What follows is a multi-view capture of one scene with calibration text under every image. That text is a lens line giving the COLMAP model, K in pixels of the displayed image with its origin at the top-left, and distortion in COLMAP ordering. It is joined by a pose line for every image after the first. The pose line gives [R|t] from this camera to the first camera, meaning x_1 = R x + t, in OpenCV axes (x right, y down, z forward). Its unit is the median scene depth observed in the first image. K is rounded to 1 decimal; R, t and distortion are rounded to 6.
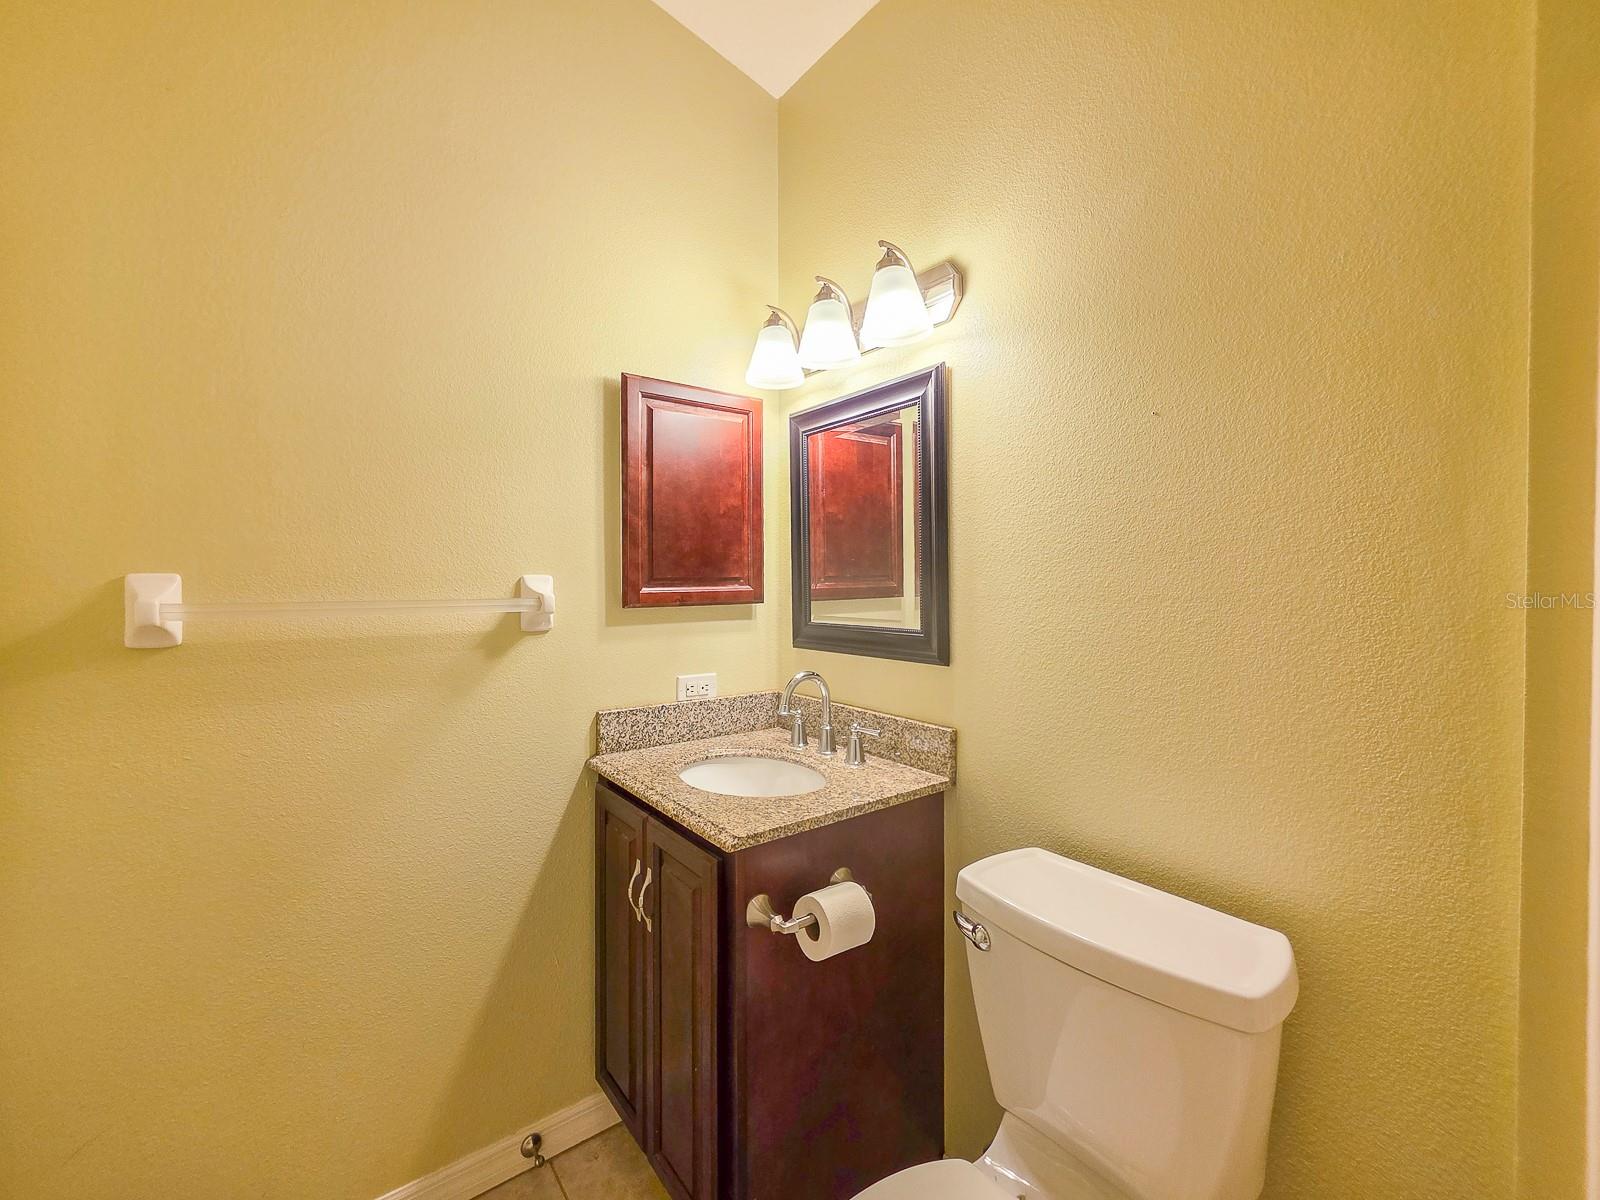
lens RADIAL K [[672.3, 0, 795.3], [0, 672.3, 587.6], [0, 0, 1]] dist [0.000004, 0.000194]
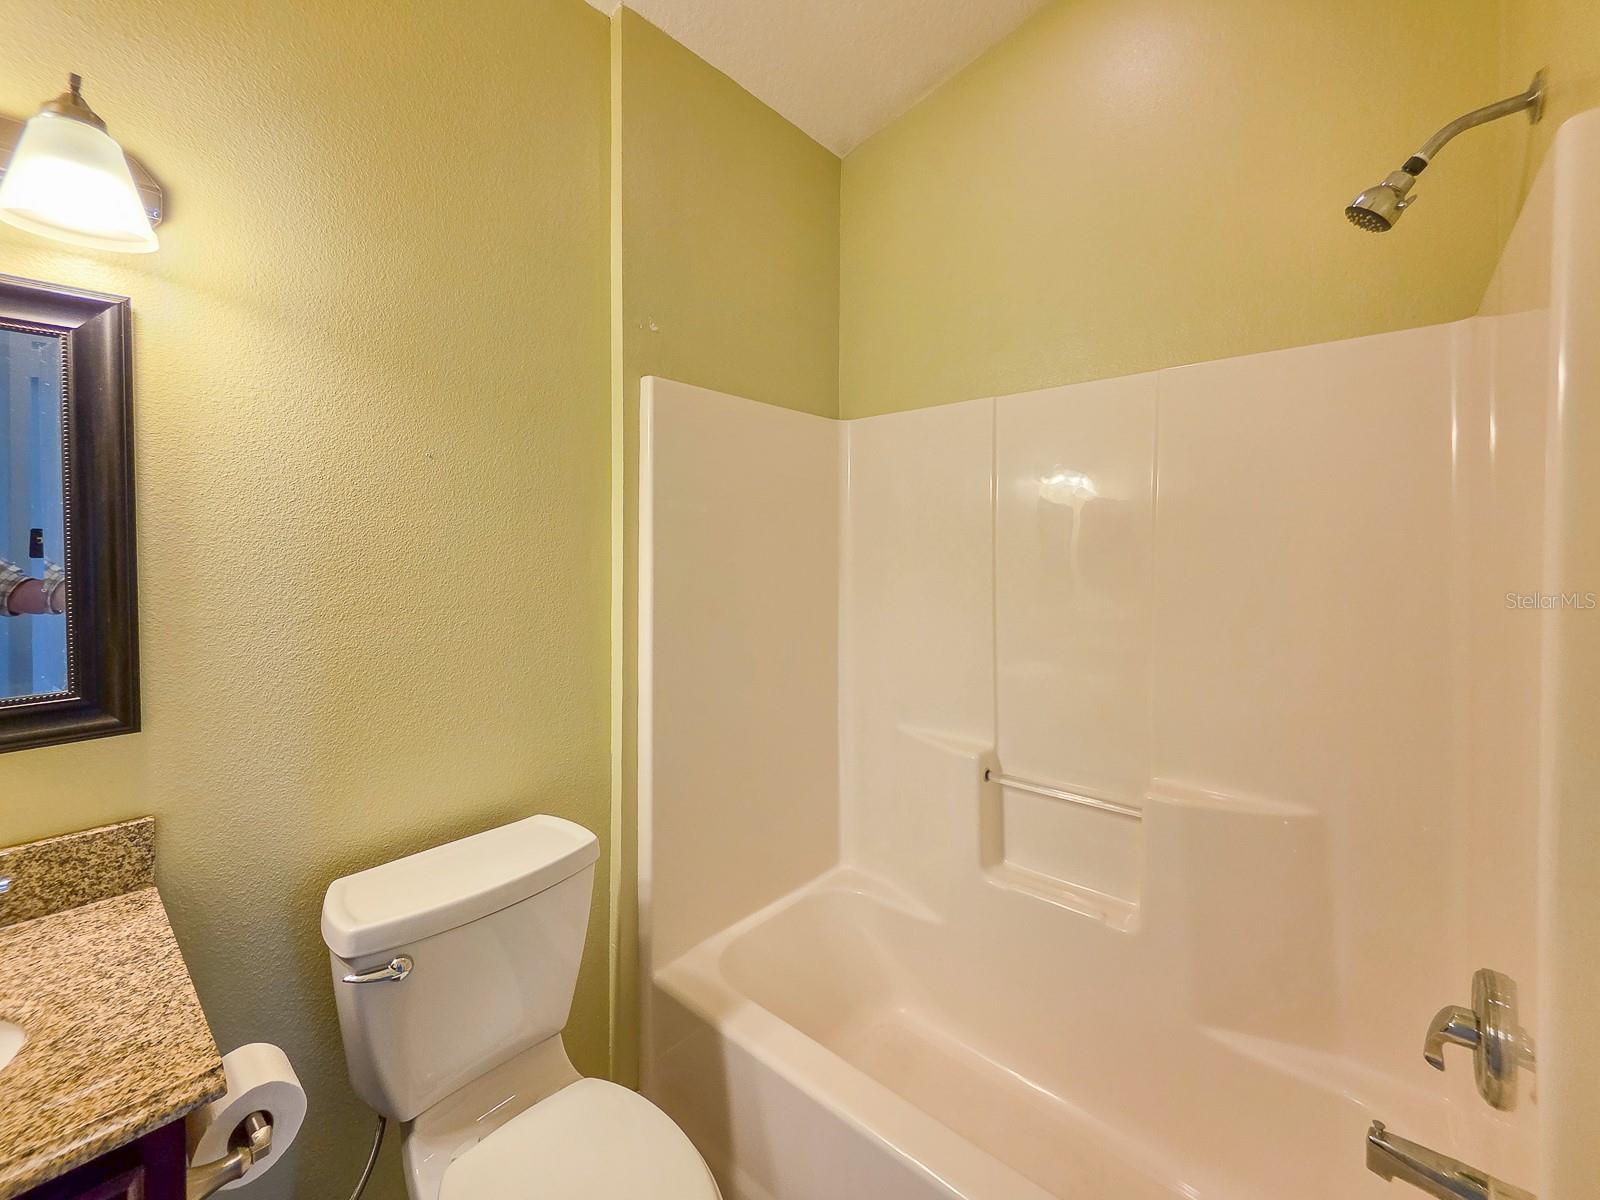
lens RADIAL K [[664.0, 0, 796.0], [0, 664.0, 553.9], [0, 0, 1]] dist [-0.000090, 0.000053]
pose [[-0.188180, -0.015626, 0.982010, -0.597836], [0.013000, 0.999746, 0.018400, -0.075449], [-0.982049, 0.016228, -0.187929, 0.461120]]
